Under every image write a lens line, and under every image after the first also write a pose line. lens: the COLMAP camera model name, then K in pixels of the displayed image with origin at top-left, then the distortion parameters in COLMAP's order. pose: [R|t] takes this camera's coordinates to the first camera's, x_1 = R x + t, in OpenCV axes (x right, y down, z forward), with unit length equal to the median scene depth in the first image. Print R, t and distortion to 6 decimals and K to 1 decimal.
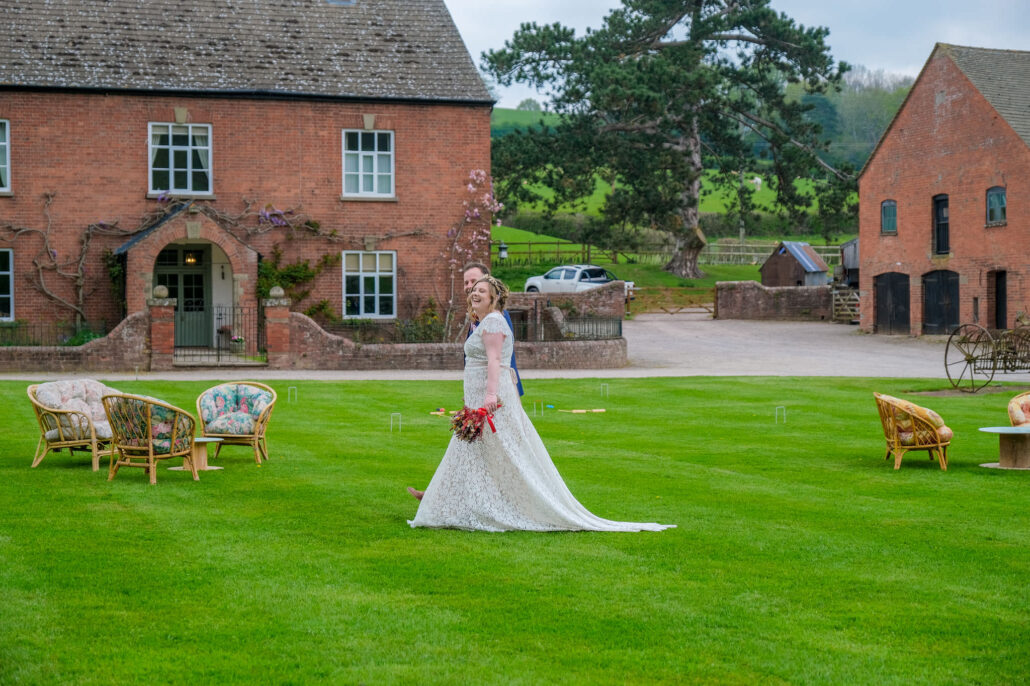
lens RADIAL K [[1677.8, 0, 515.1], [0, 1677.8, 340.6], [0, 0, 1]] dist [0.041393, 0.000000]
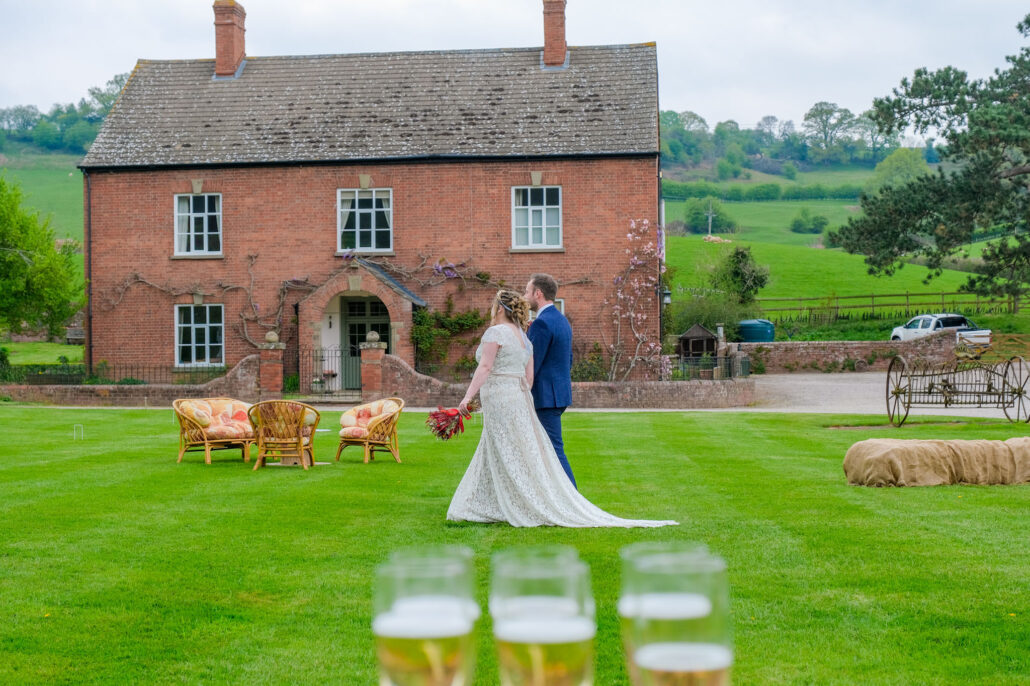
lens RADIAL K [[1677.8, 0, 515.1], [0, 1677.8, 345.1], [0, 0, 1]] dist [0.041393, 0.000000]
pose [[0.917967, -0.010963, -0.396506, 0.327220], [-0.003290, 0.999373, -0.035247, 0.013388], [0.396644, 0.033660, 0.917355, 0.020090]]
